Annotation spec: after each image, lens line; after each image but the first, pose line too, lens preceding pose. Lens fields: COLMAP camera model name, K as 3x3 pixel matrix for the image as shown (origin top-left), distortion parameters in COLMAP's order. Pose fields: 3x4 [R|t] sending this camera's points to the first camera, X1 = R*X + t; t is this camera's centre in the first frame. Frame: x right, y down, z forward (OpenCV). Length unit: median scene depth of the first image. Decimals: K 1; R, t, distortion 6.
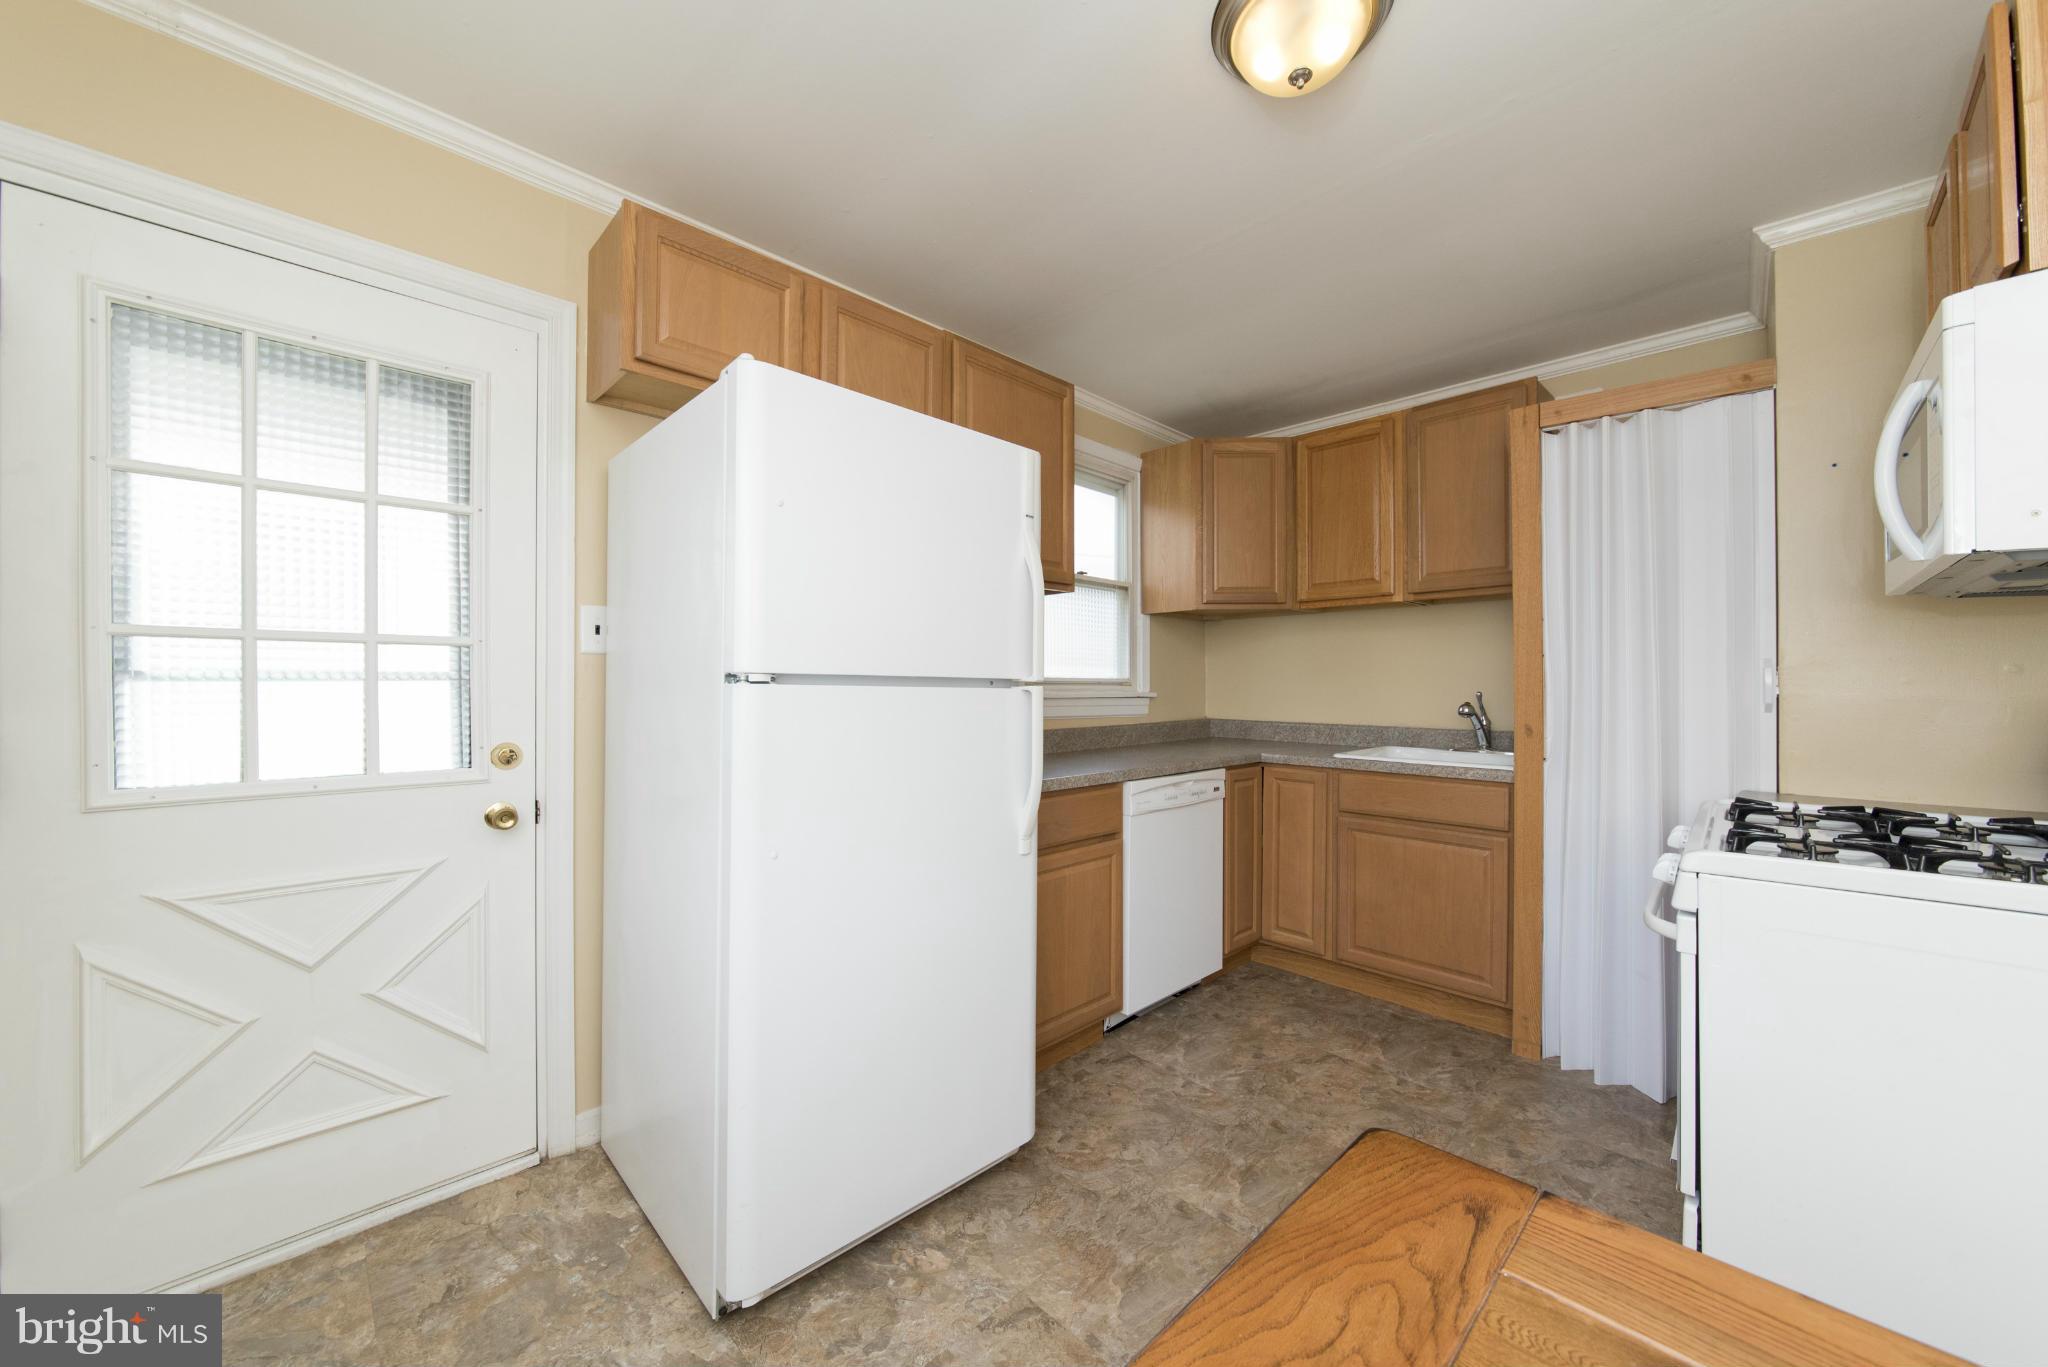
lens RADIAL K [[736.1, 0, 1023.5], [0, 736.1, 686.3], [0, 0, 1]] dist [-0.004080, 0.000026]
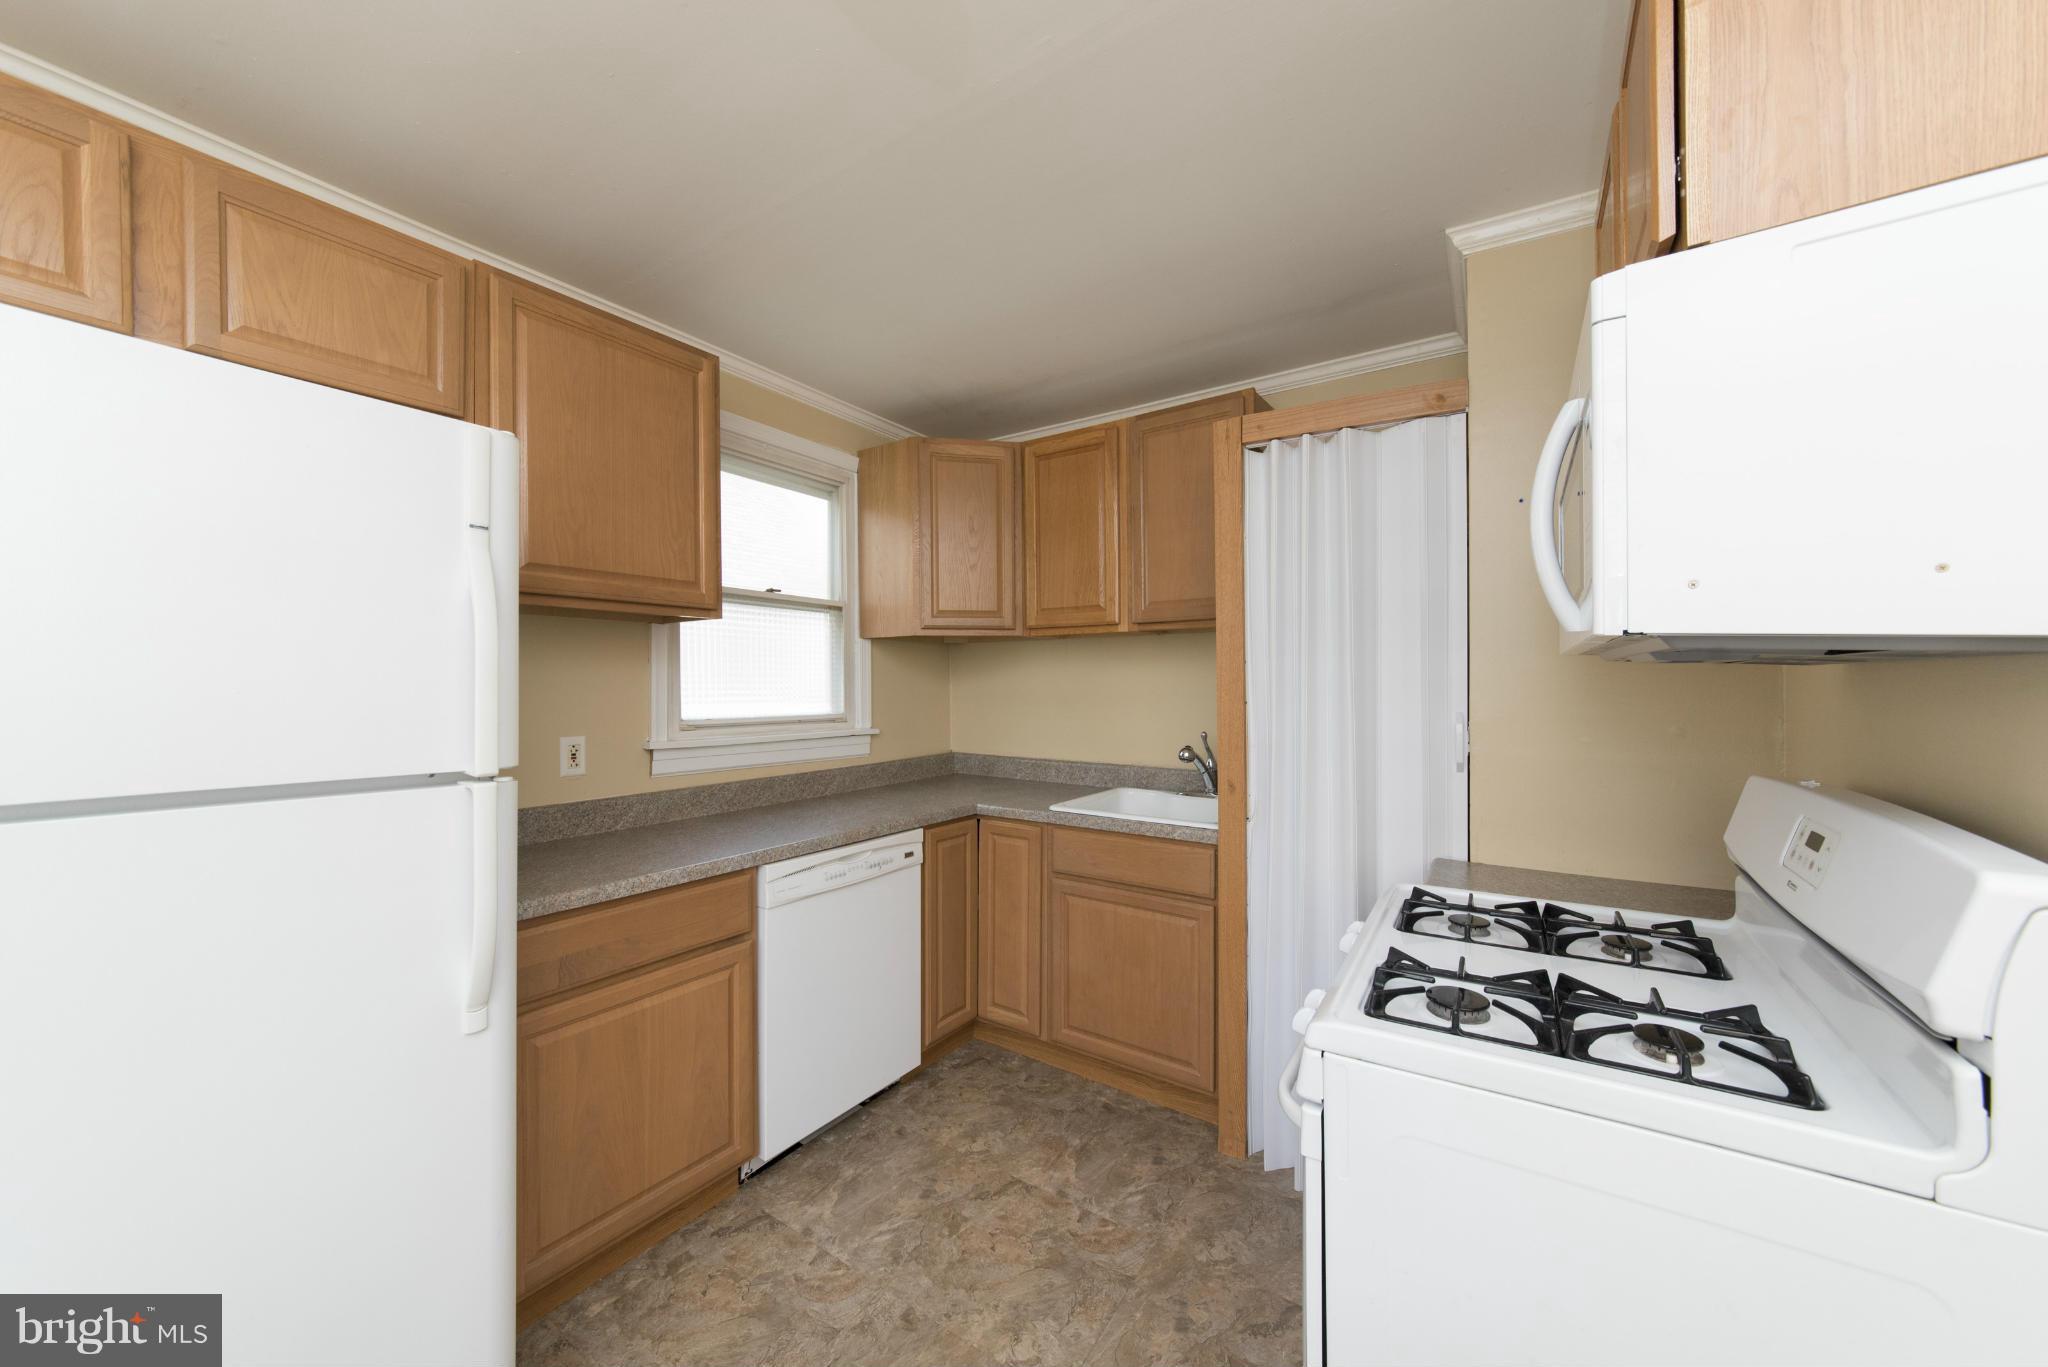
lens RADIAL K [[728.2, 0, 1017.8], [0, 728.2, 690.6], [0, 0, 1]] dist [-0.001724, -0.000304]
pose [[0.981807, -0.005716, 0.189797, 0.254448], [0.004445, 0.999965, 0.007122, -0.059404], [-0.189831, -0.006148, 0.981798, 0.180068]]
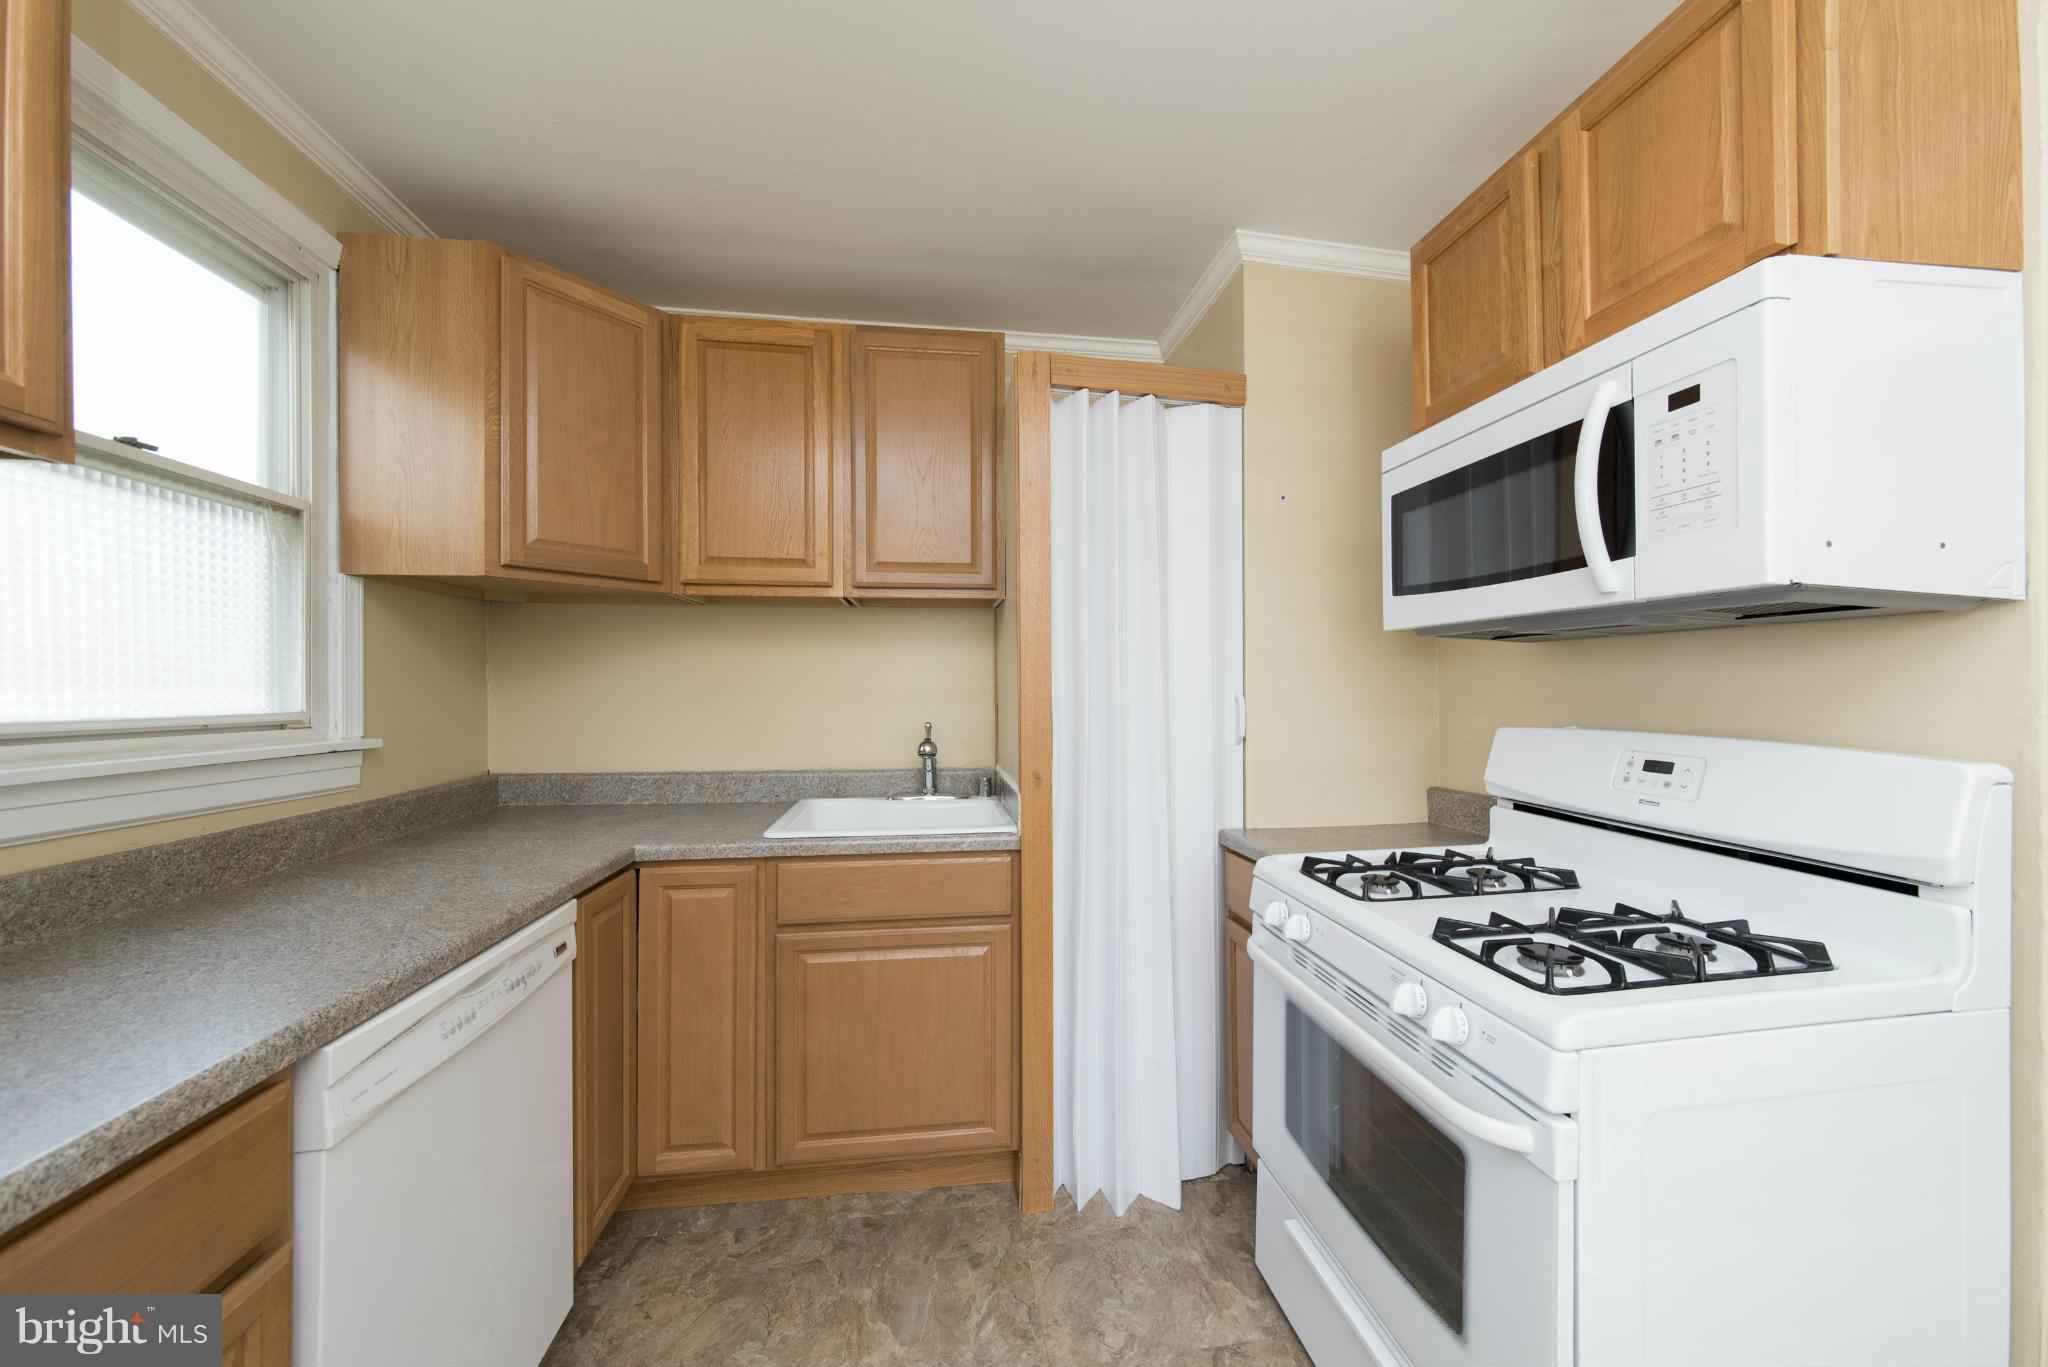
lens RADIAL K [[736.1, 0, 1023.5], [0, 736.1, 686.3], [0, 0, 1]] dist [-0.004080, 0.000026]
pose [[0.598897, -0.001221, 0.800825, 0.066077], [0.005068, 0.999985, -0.002265, -0.032490], [-0.800810, 0.005416, 0.598894, 0.524688]]
